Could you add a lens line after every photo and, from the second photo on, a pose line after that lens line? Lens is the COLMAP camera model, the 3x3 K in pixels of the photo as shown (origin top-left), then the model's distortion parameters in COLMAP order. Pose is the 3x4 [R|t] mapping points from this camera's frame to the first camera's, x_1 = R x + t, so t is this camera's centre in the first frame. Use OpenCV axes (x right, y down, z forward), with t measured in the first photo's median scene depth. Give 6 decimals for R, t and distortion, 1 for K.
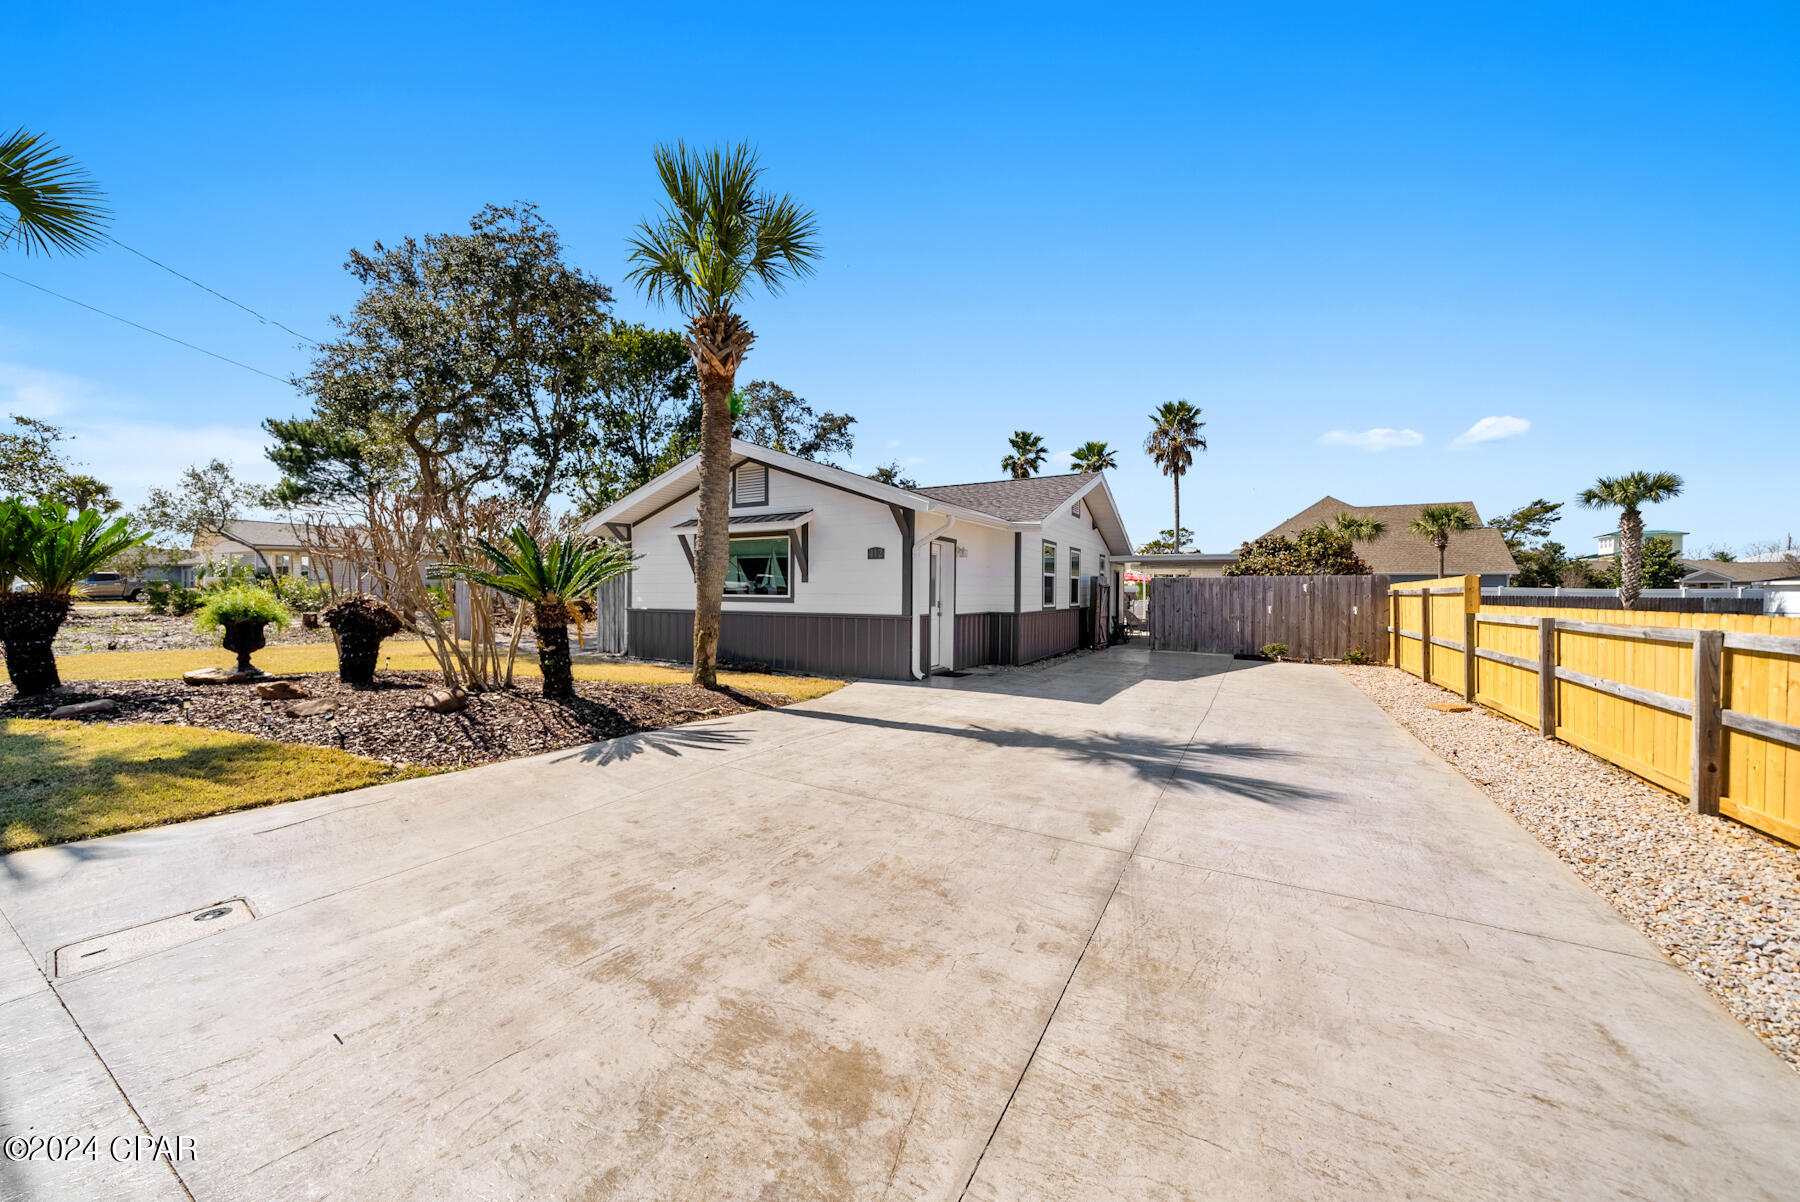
lens RADIAL K [[630.4, 0, 900.6], [0, 630.4, 603.6], [0, 0, 1]] dist [-0.002811, -0.000158]
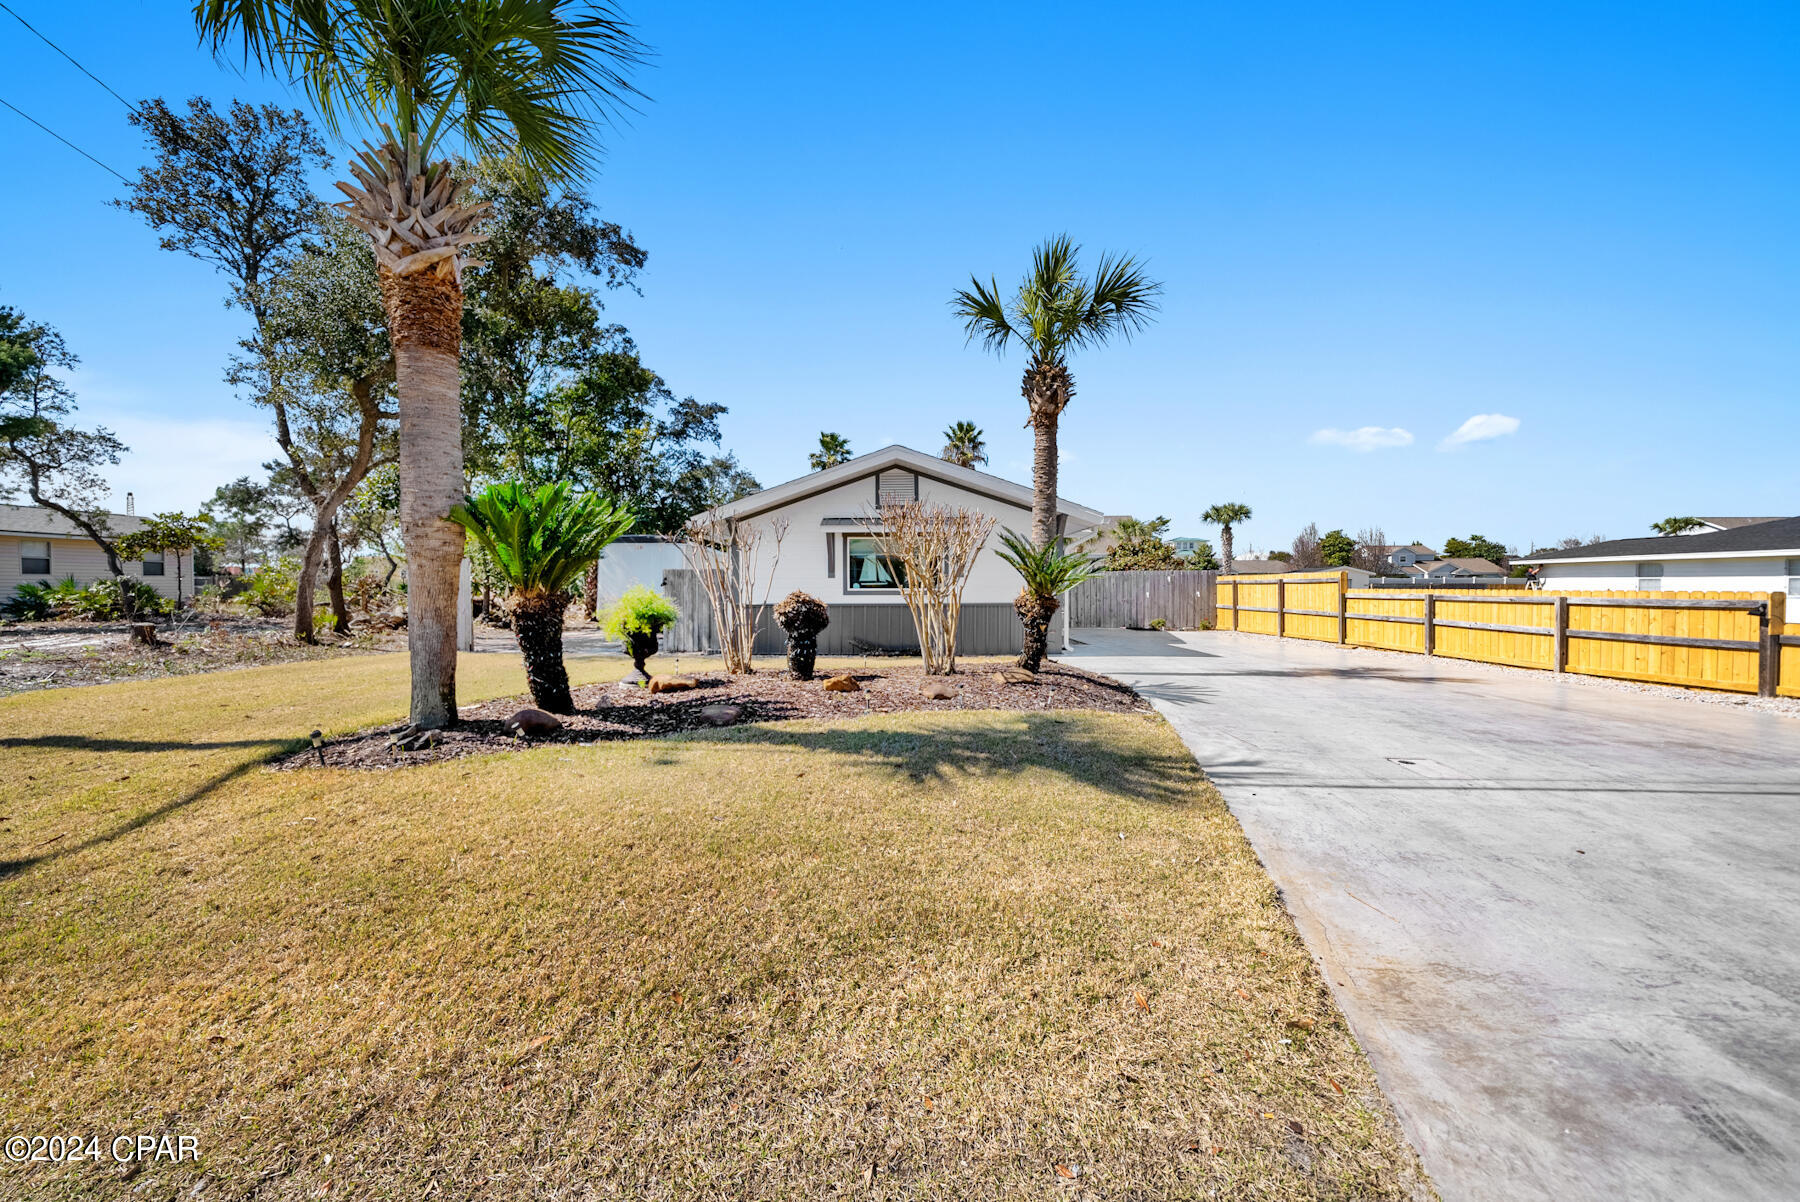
lens RADIAL K [[630.4, 0, 909.4], [0, 630.4, 588.1], [0, 0, 1]] dist [-0.002811, -0.000158]
pose [[0.884603, -0.012306, 0.466182, -0.279973], [0.017474, 0.999824, -0.006766, -0.002758], [-0.466017, 0.014131, 0.884663, 0.002604]]
